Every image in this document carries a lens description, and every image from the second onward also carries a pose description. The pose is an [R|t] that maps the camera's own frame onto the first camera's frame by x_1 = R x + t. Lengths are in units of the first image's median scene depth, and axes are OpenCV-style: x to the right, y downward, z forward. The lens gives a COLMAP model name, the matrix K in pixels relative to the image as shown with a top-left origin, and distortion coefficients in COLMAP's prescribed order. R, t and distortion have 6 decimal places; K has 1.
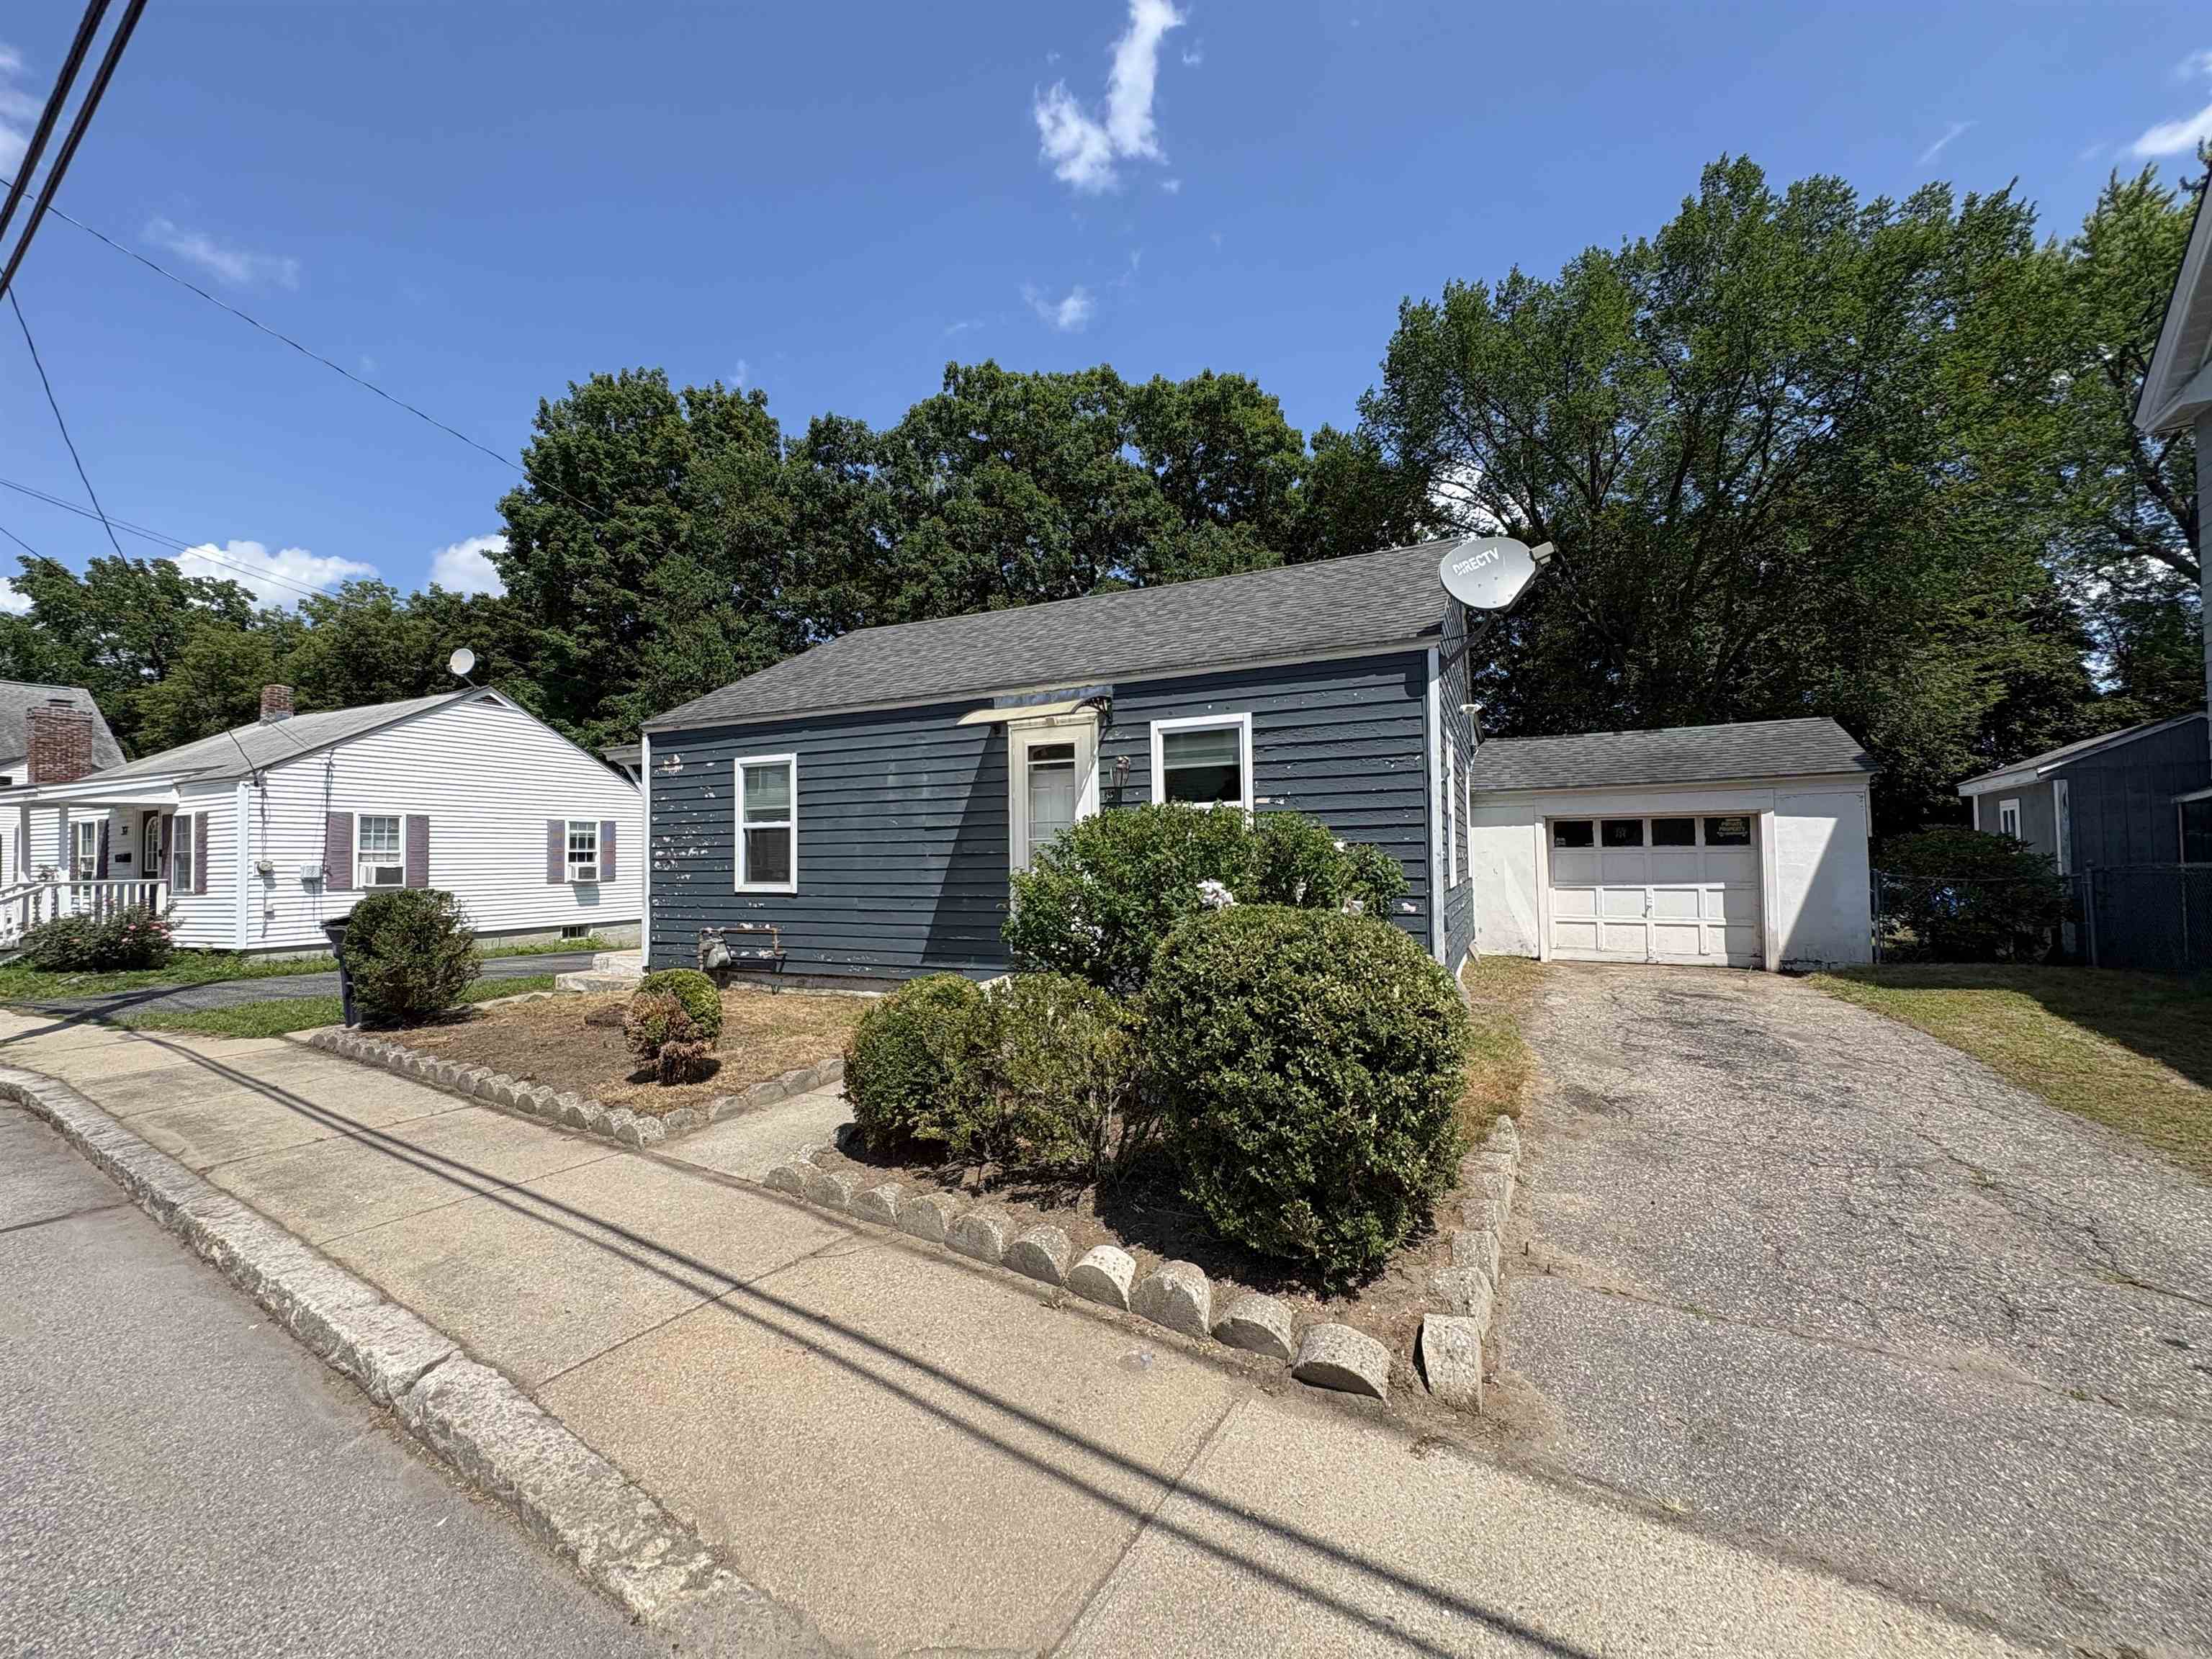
lens RADIAL K [[880.8, 0, 1101.9], [0, 880.8, 829.0], [0, 0, 1]] dist [0.007397, 0.000004]
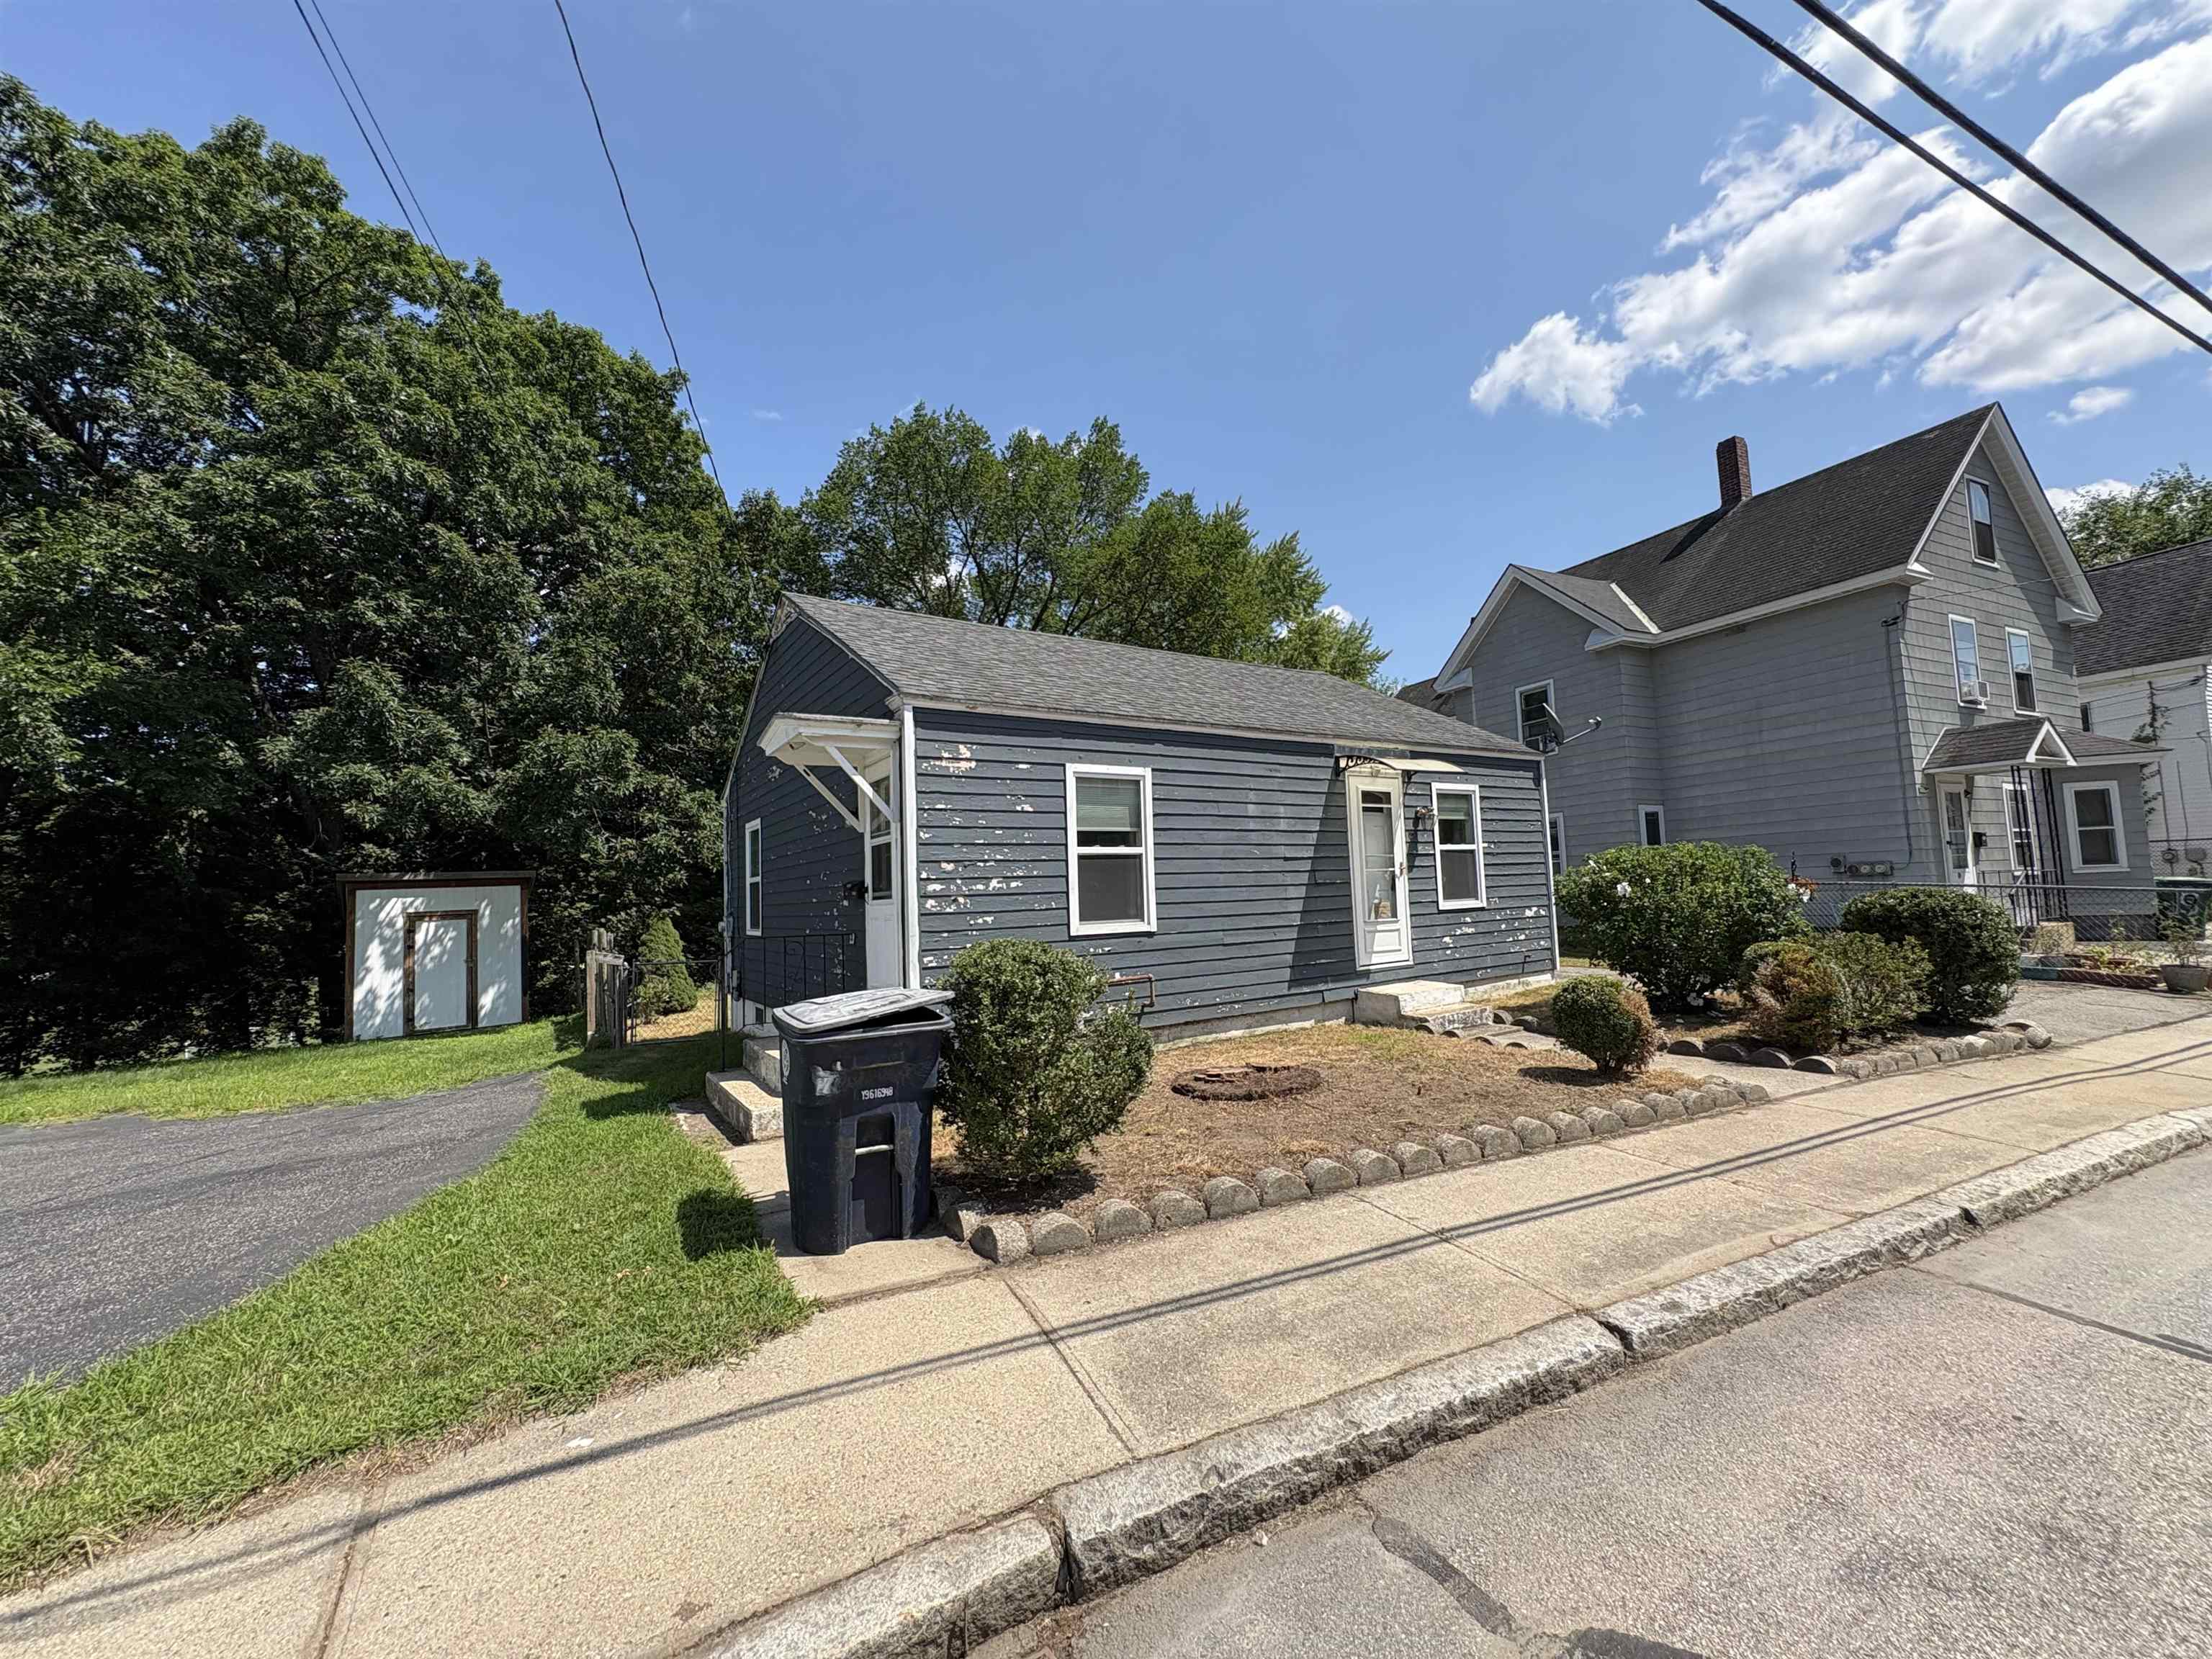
lens RADIAL K [[881.1, 0, 1106.0], [0, 881.1, 829.5], [0, 0, 1]] dist [0.000987, -0.000026]
pose [[0.529729, 0.058084, 0.846176, -0.929018], [0.003779, 0.997481, -0.070835, 0.029398], [-0.848159, 0.040721, 0.528175, 0.496655]]
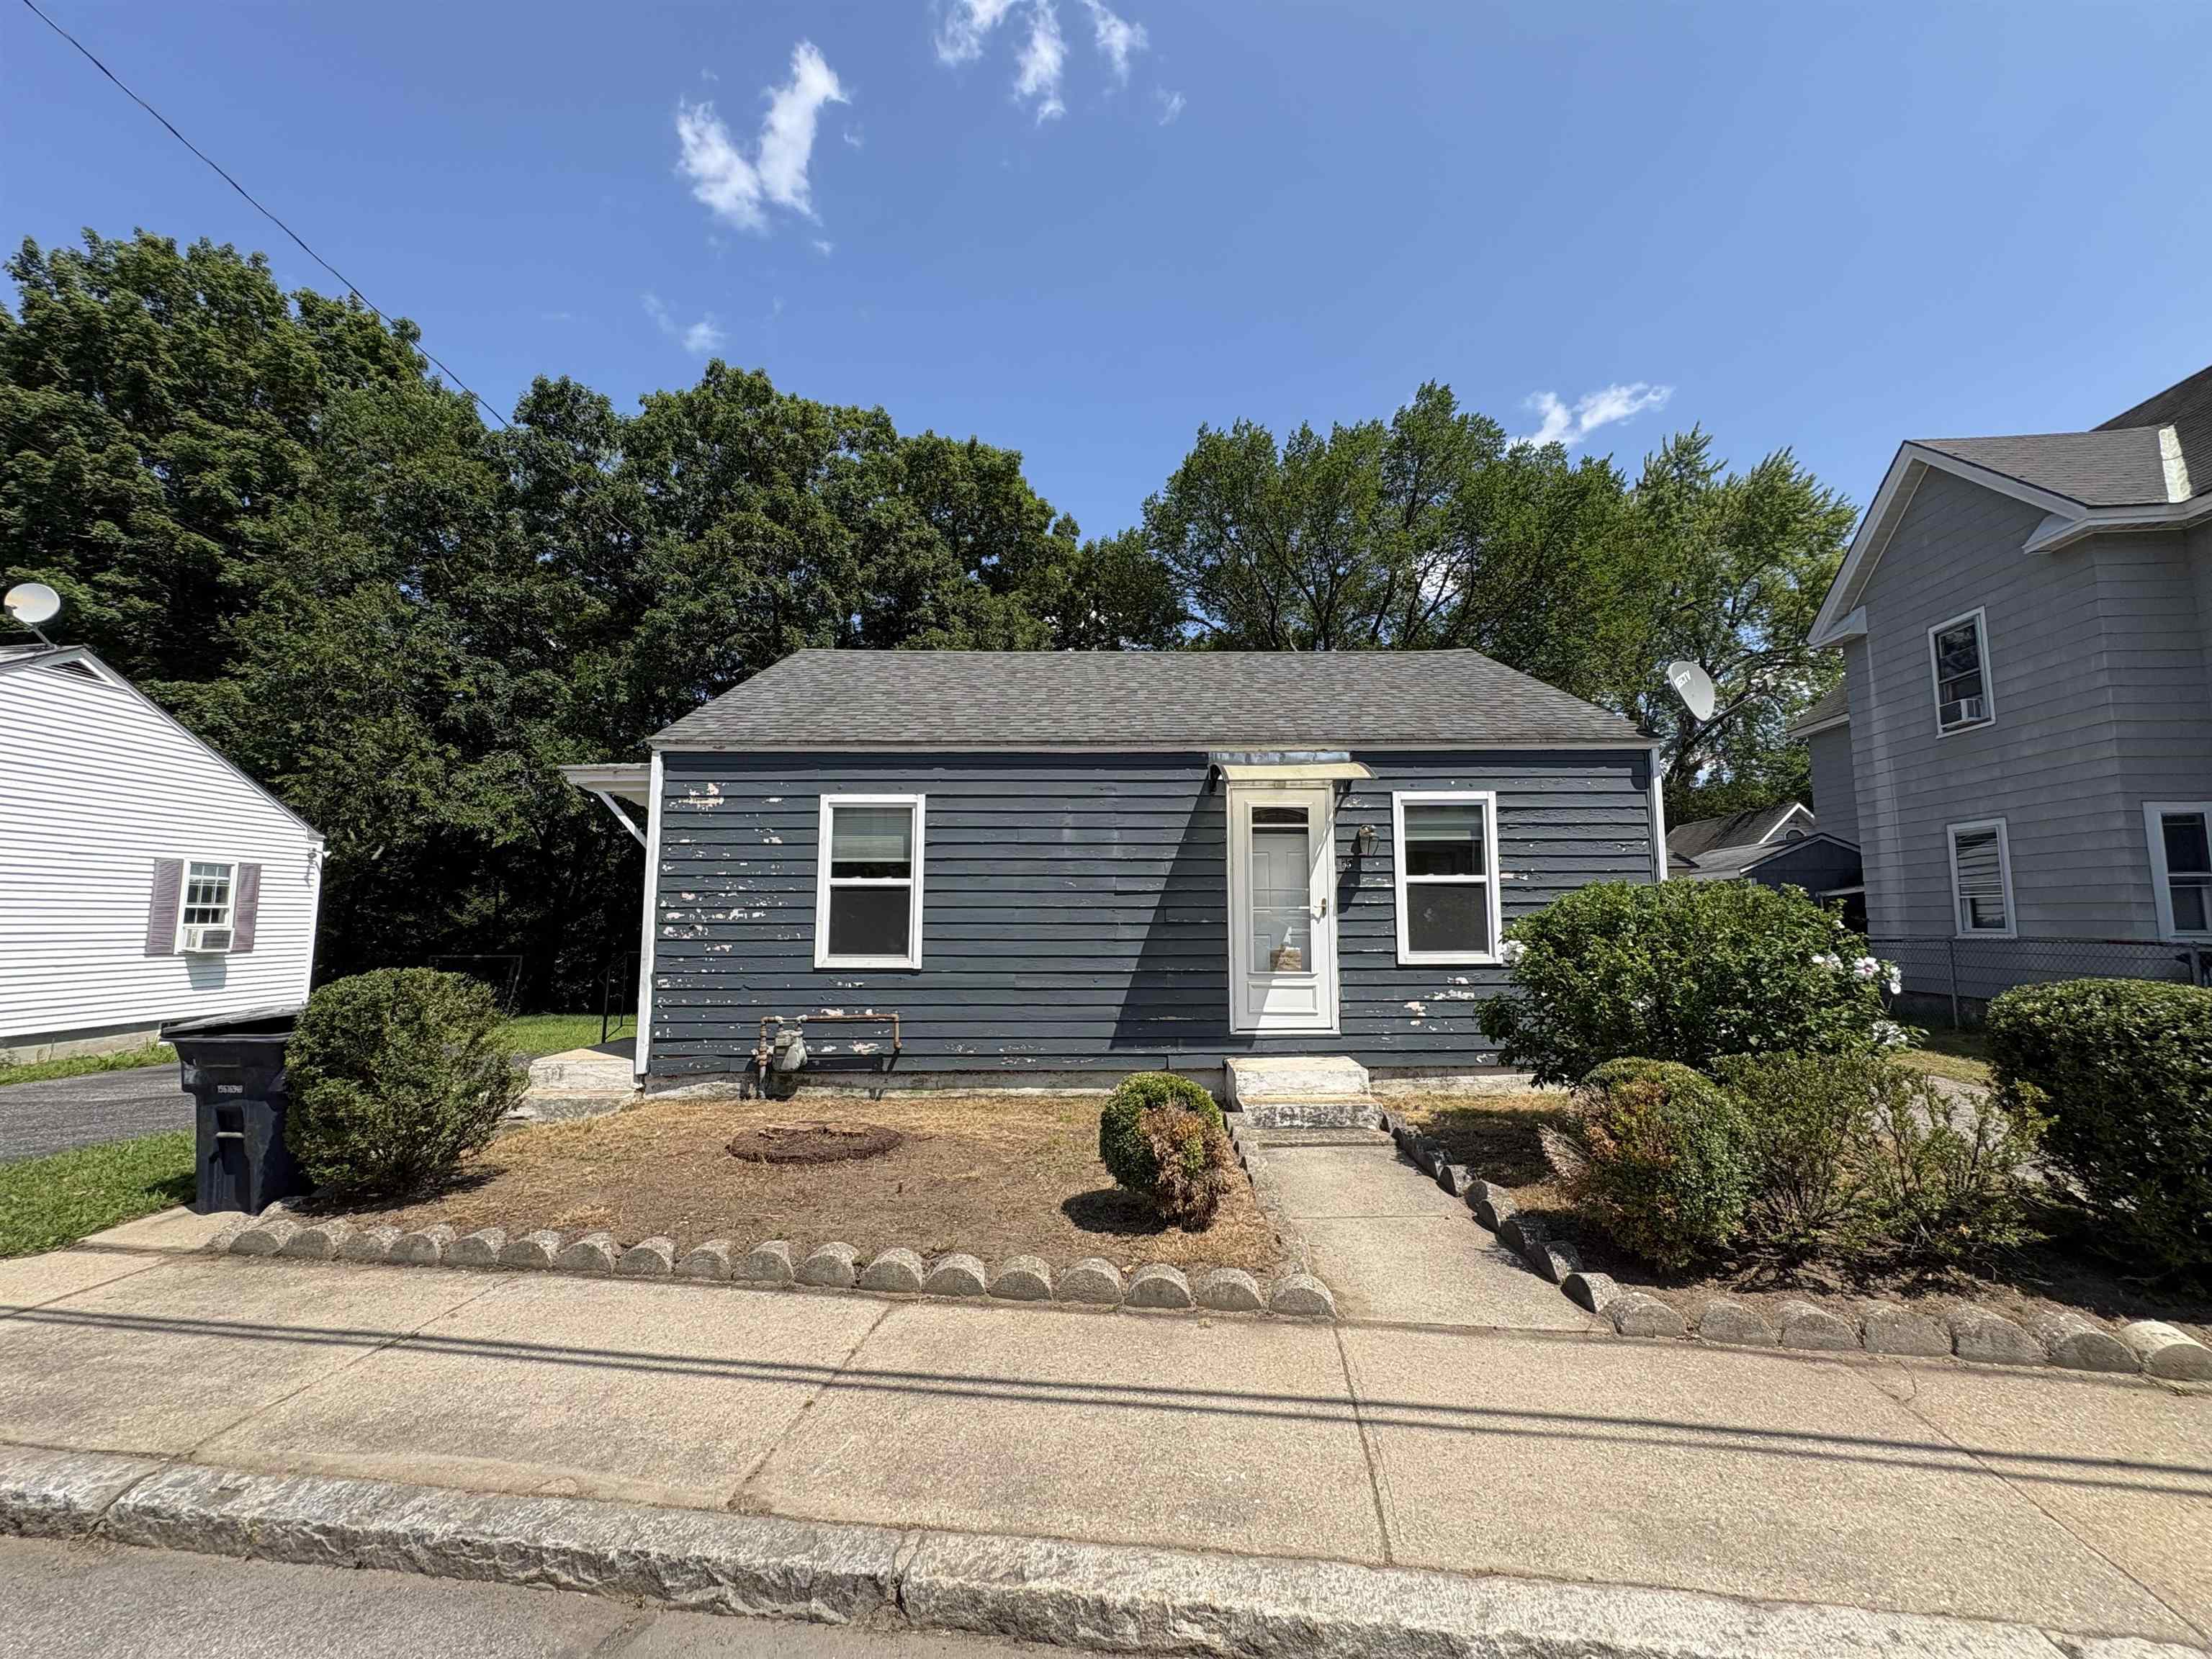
lens RADIAL K [[881.1, 0, 1106.0], [0, 881.1, 829.5], [0, 0, 1]] dist [0.000987, -0.000026]
pose [[0.900495, 0.057426, 0.431059, -0.461885], [-0.024874, 0.996421, -0.080781, 0.006243], [-0.434155, 0.062021, 0.898701, 0.171560]]
